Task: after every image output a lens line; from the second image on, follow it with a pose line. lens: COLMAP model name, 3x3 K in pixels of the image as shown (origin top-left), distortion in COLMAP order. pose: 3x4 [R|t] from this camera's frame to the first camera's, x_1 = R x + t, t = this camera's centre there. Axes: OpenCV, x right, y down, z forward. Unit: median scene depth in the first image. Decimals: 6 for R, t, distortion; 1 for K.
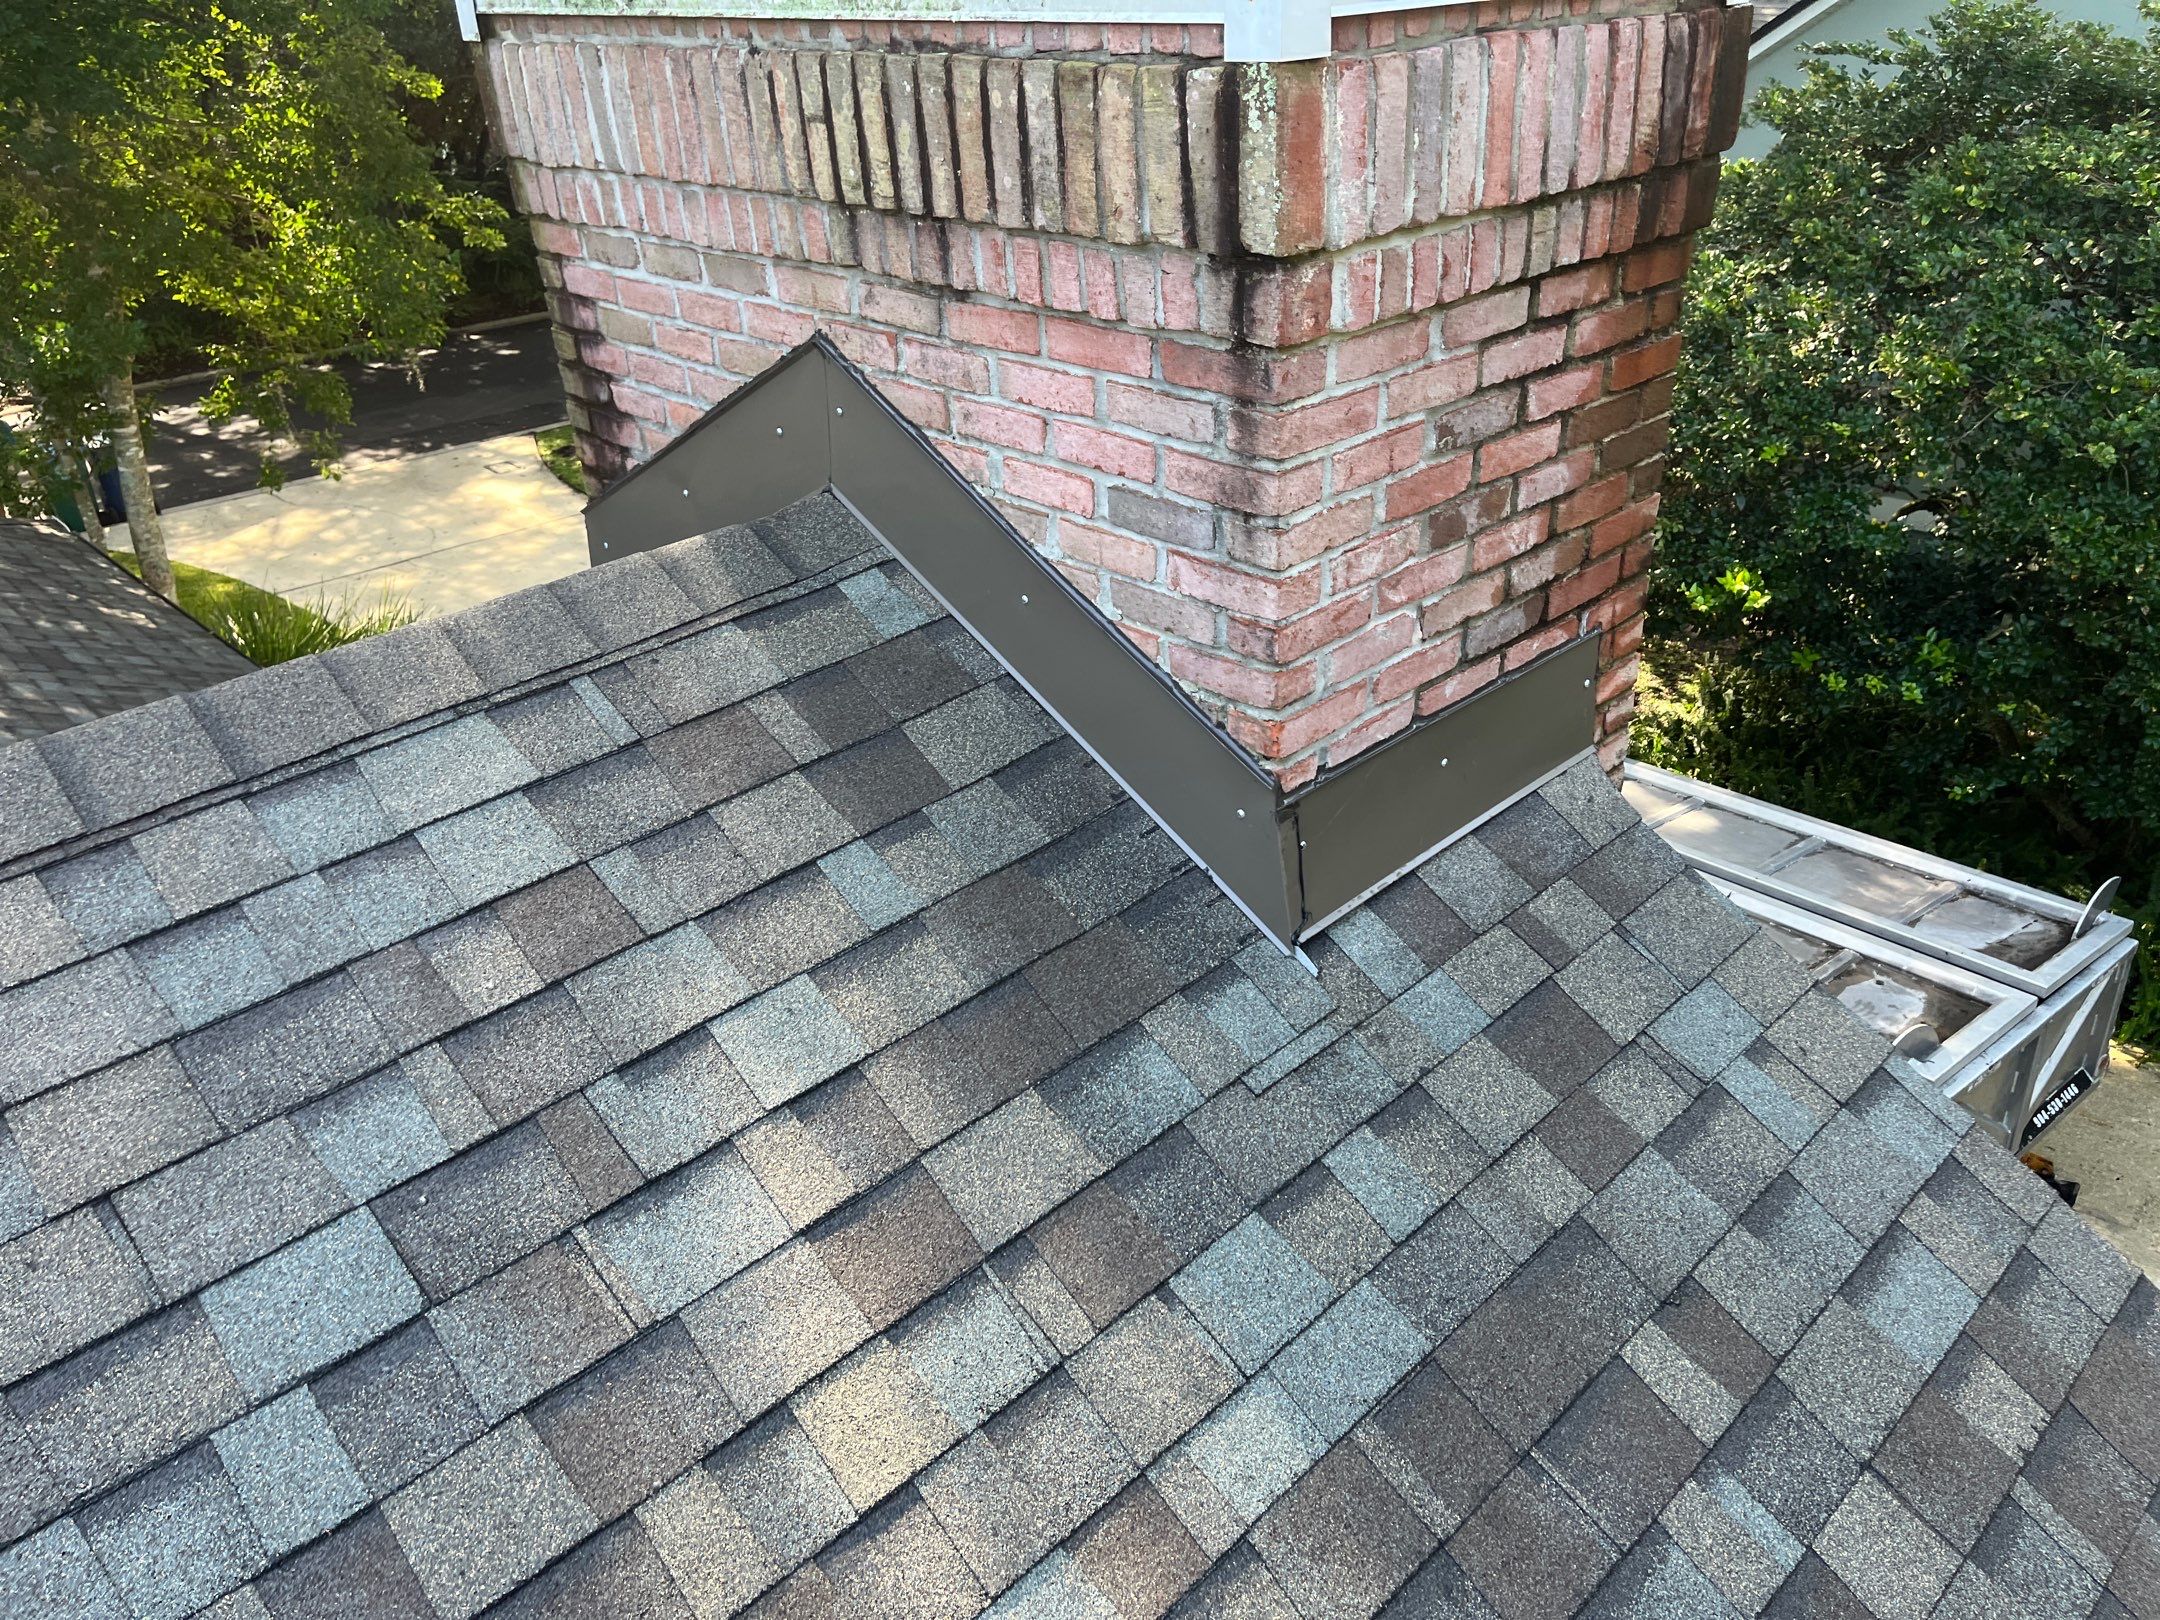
lens RADIAL K [[1622.1, 0, 1108.1], [0, 1622.1, 805.7], [0, 0, 1]] dist [0.068850, -0.093261]
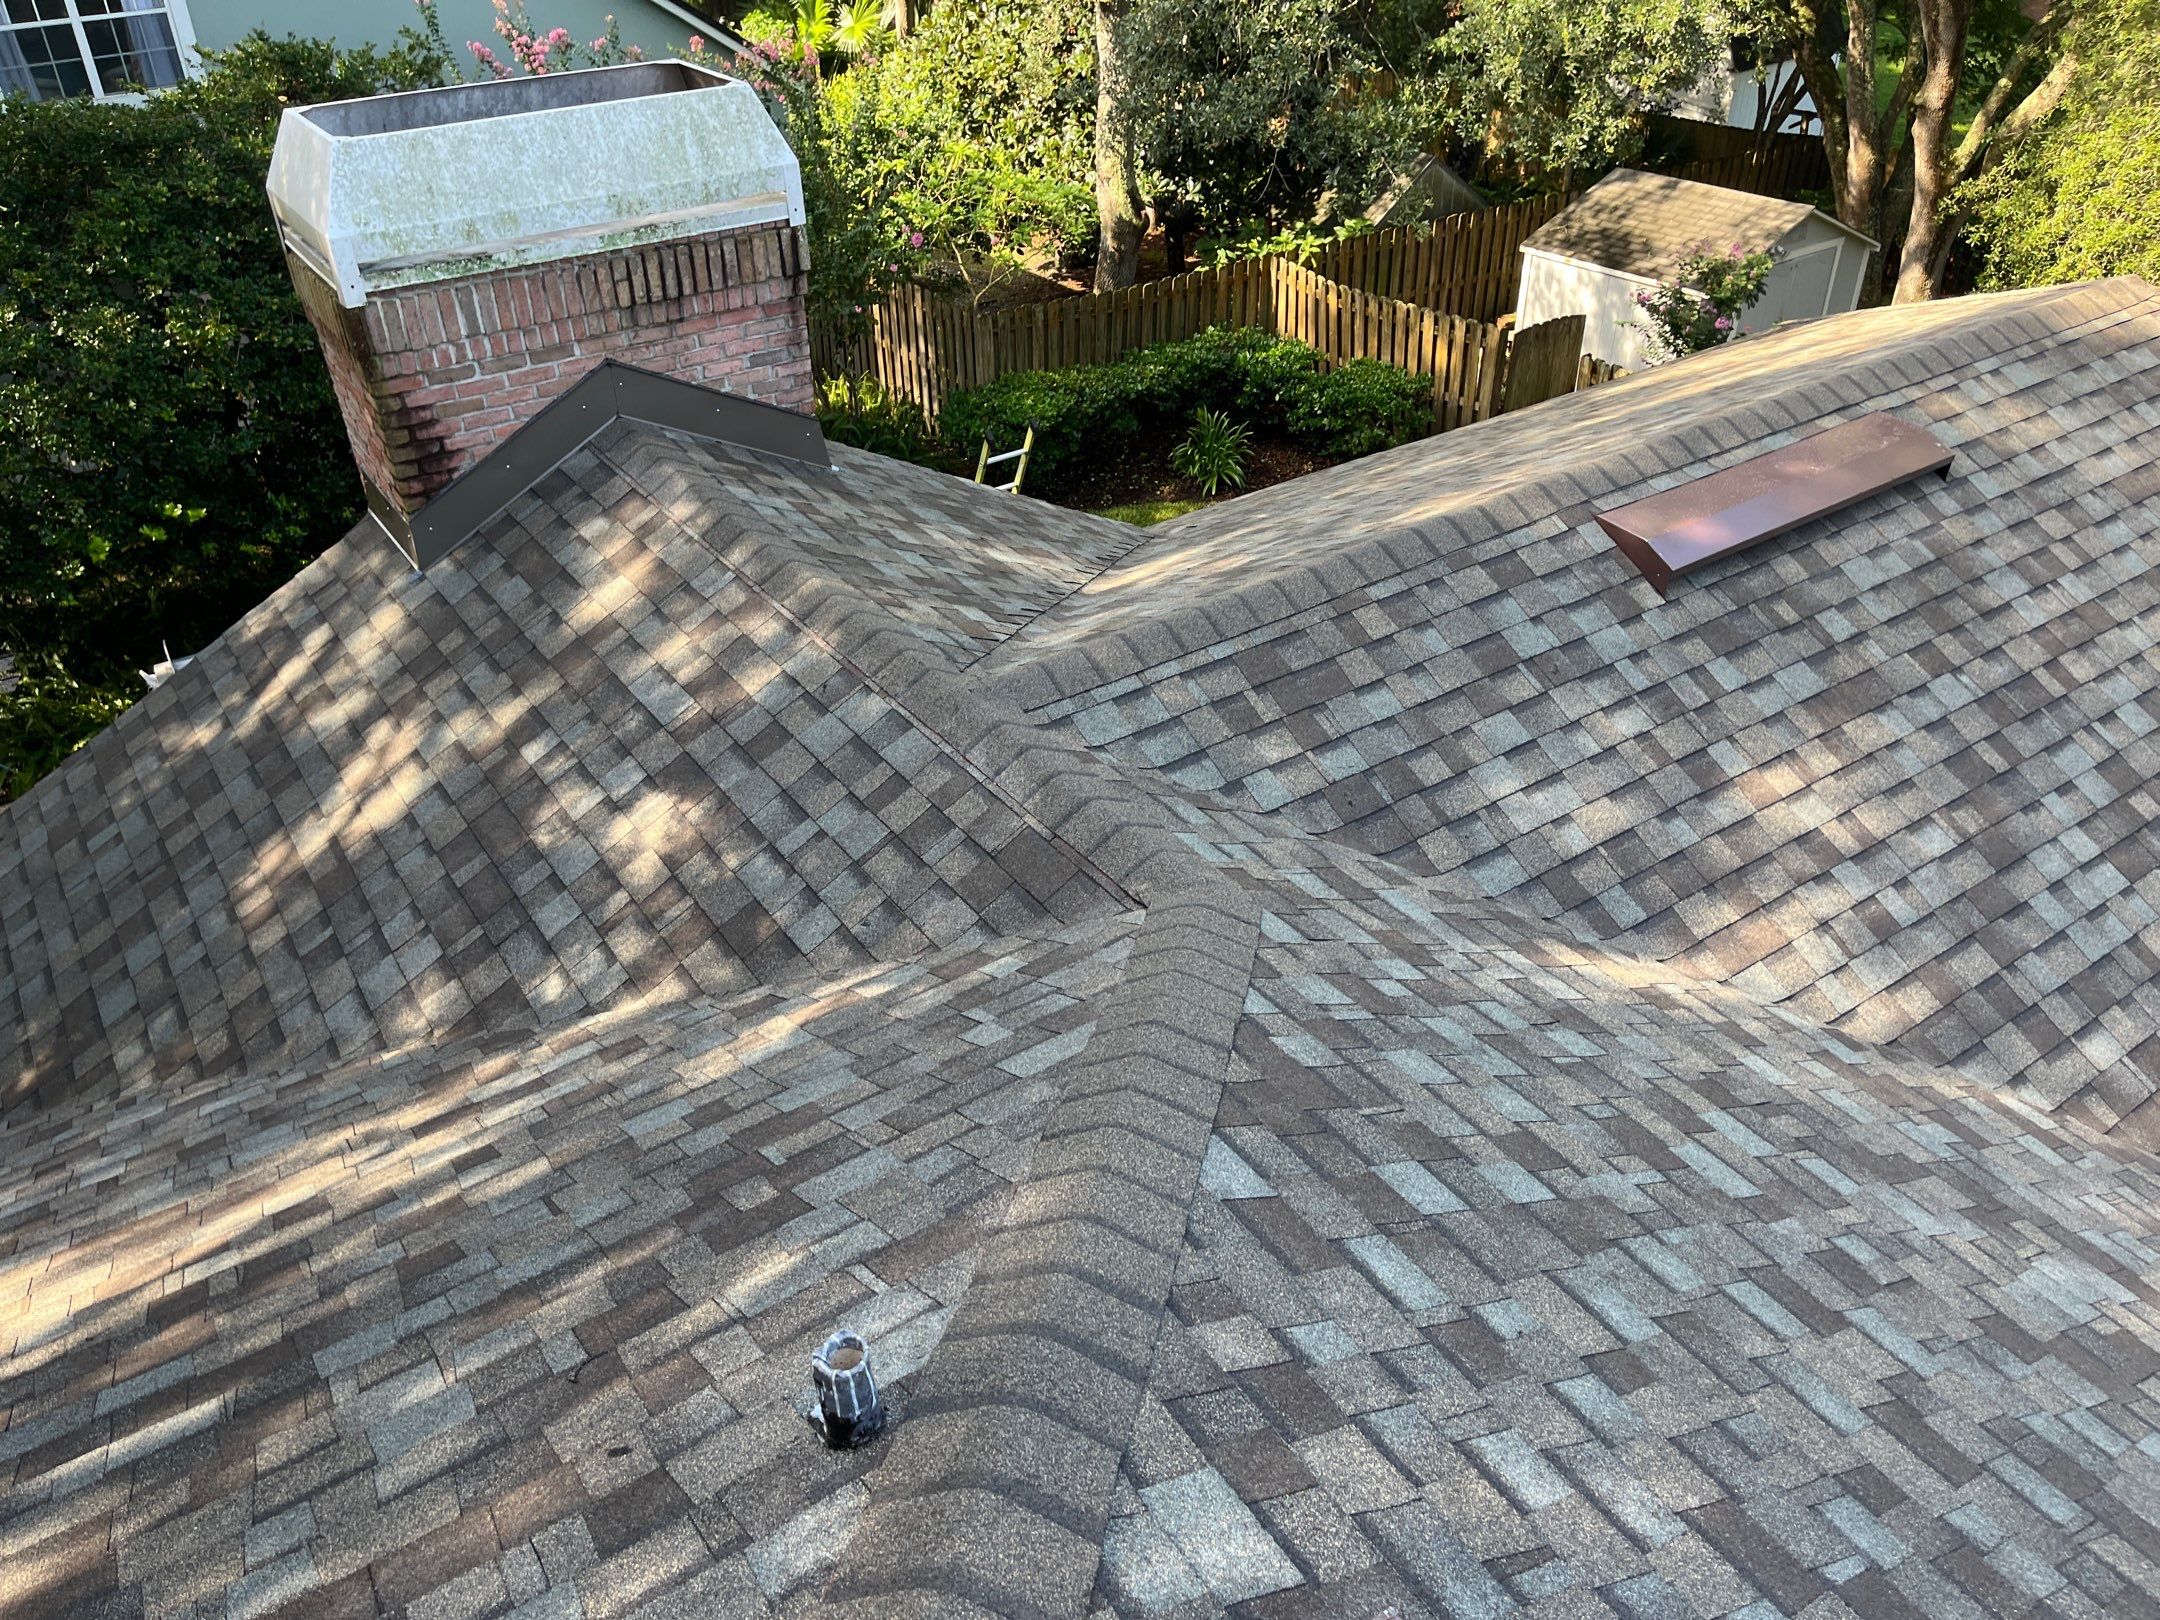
lens RADIAL K [[1630.1, 0, 1080.0], [0, 1630.1, 810.0], [0, 0, 1]] dist [0.078164, -0.087939]
pose [[0.180983, -0.511914, 0.839756, -3.037008], [0.491193, 0.786785, 0.373762, -0.375043], [-0.852041, 0.344838, 0.393844, -0.551920]]
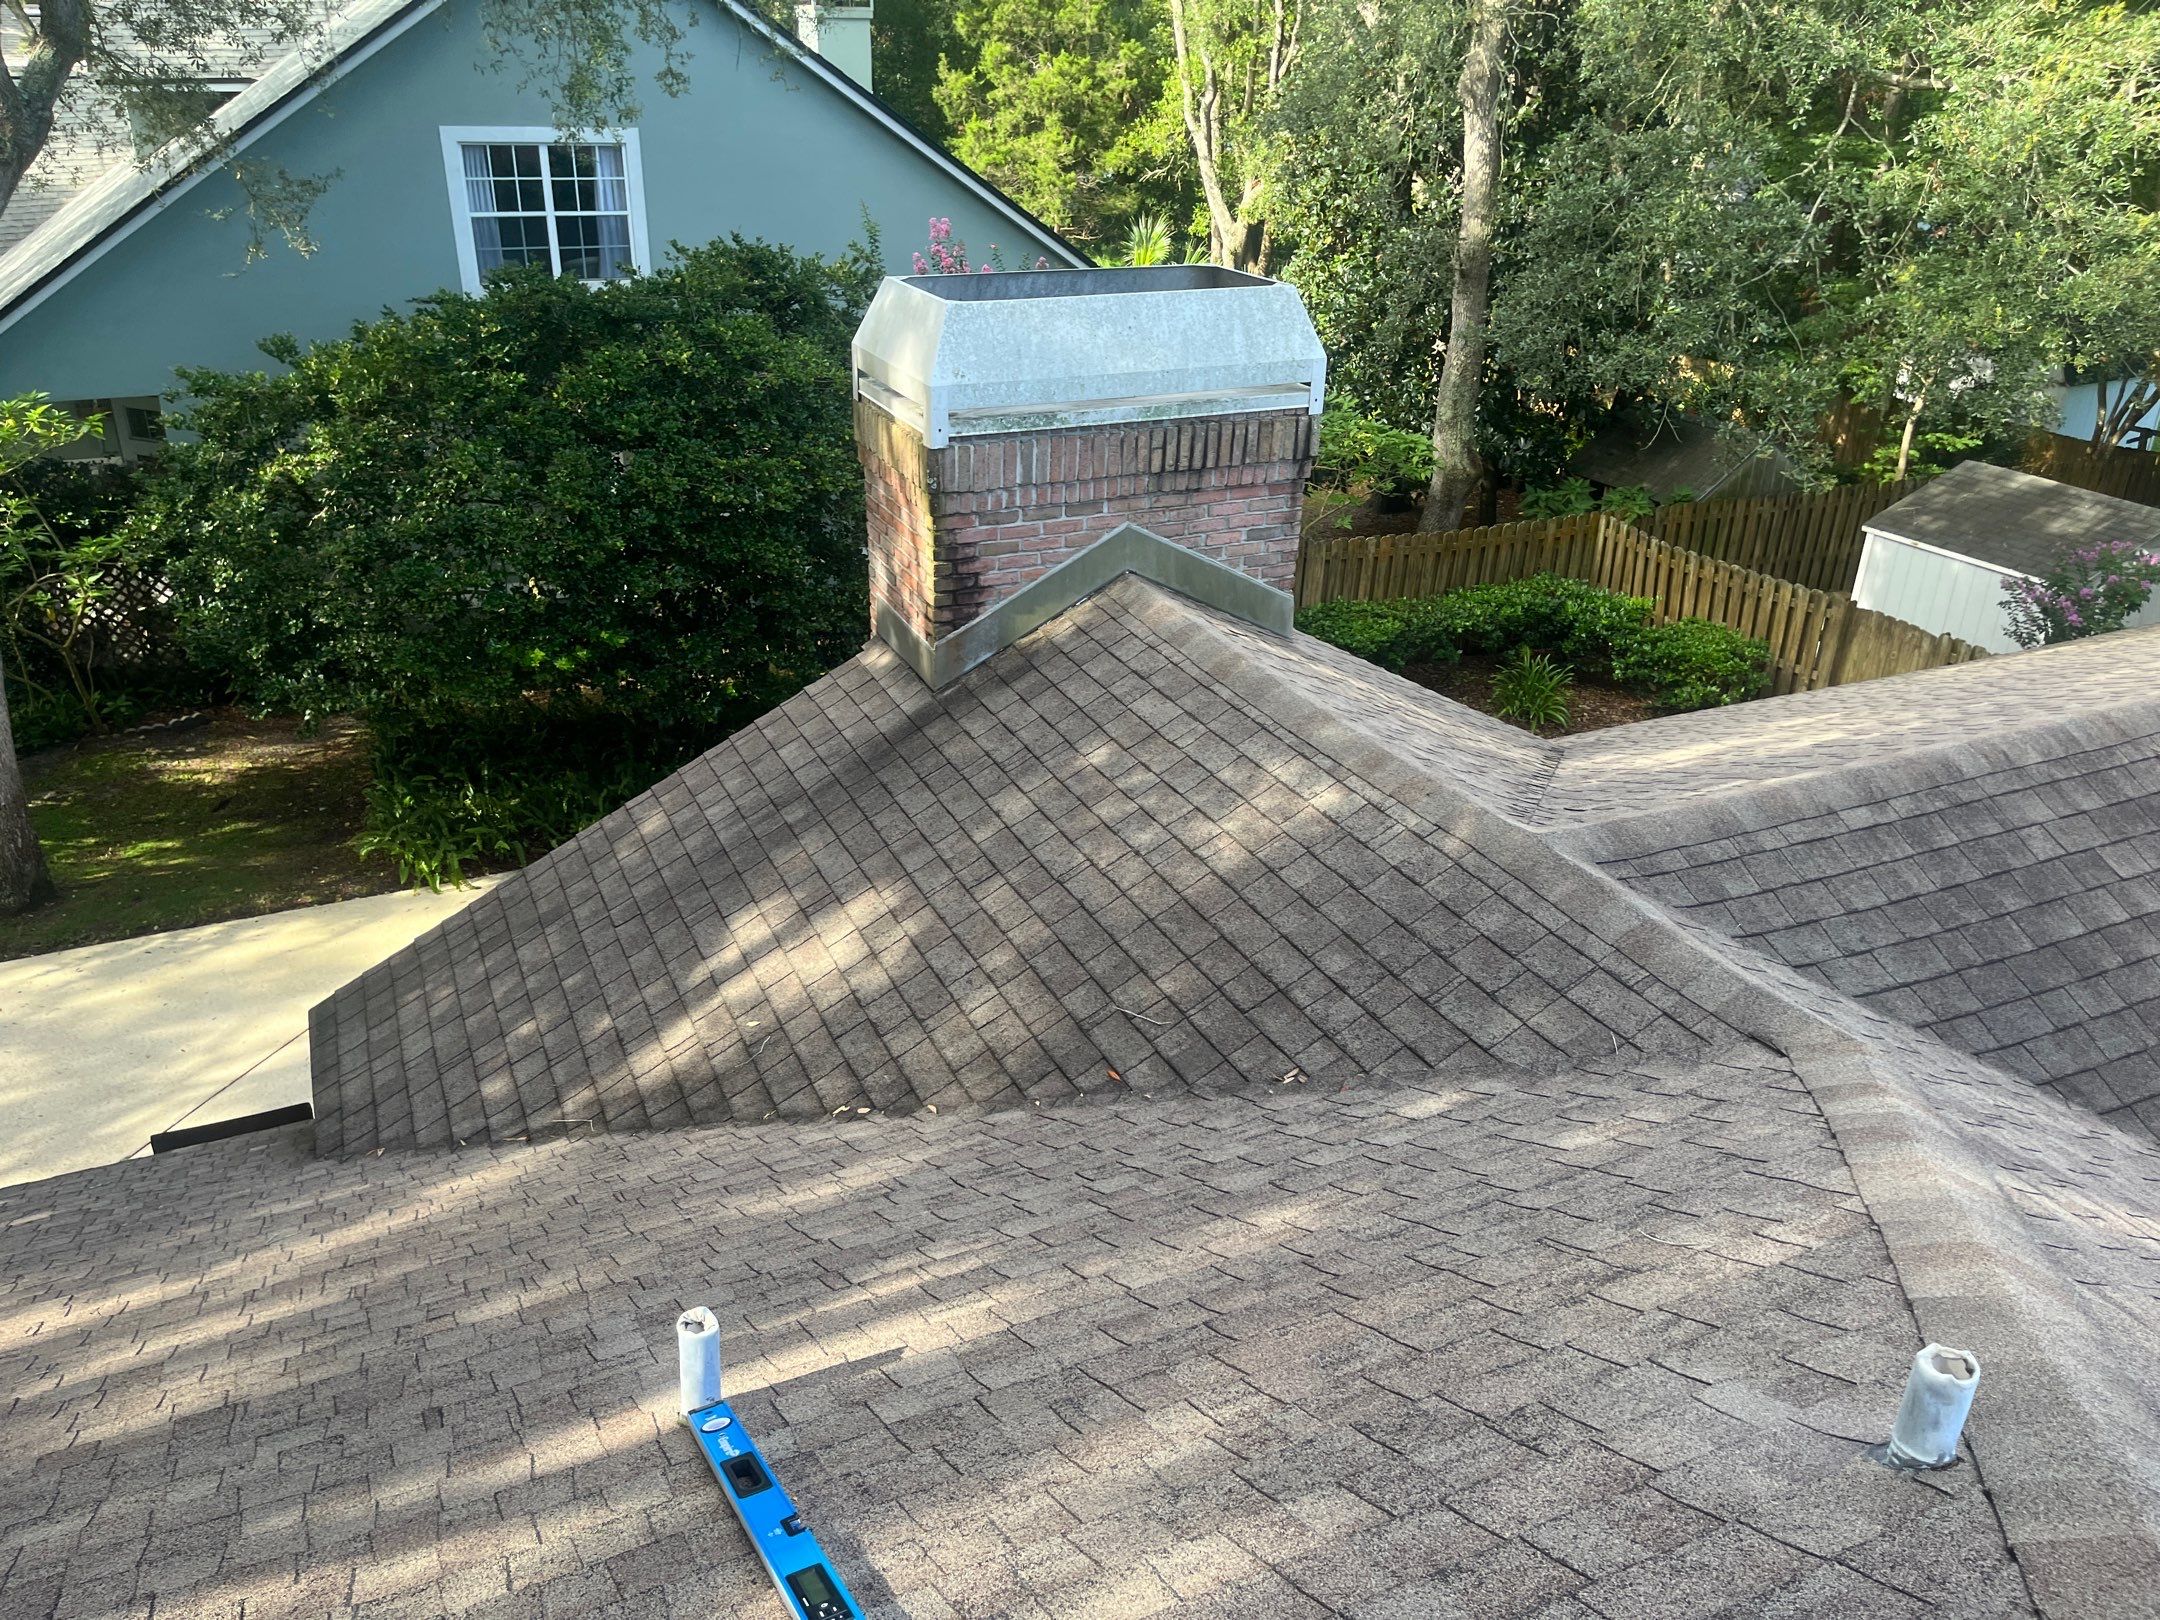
lens RADIAL K [[1630.1, 0, 1080.0], [0, 1630.1, 810.0], [0, 0, 1]] dist [0.078164, -0.087939]
pose [[0.326958, -0.358746, 0.874300, -3.279147], [0.422491, 0.883034, 0.204332, -0.515355], [-0.845340, 0.302576, 0.440282, -0.060839]]
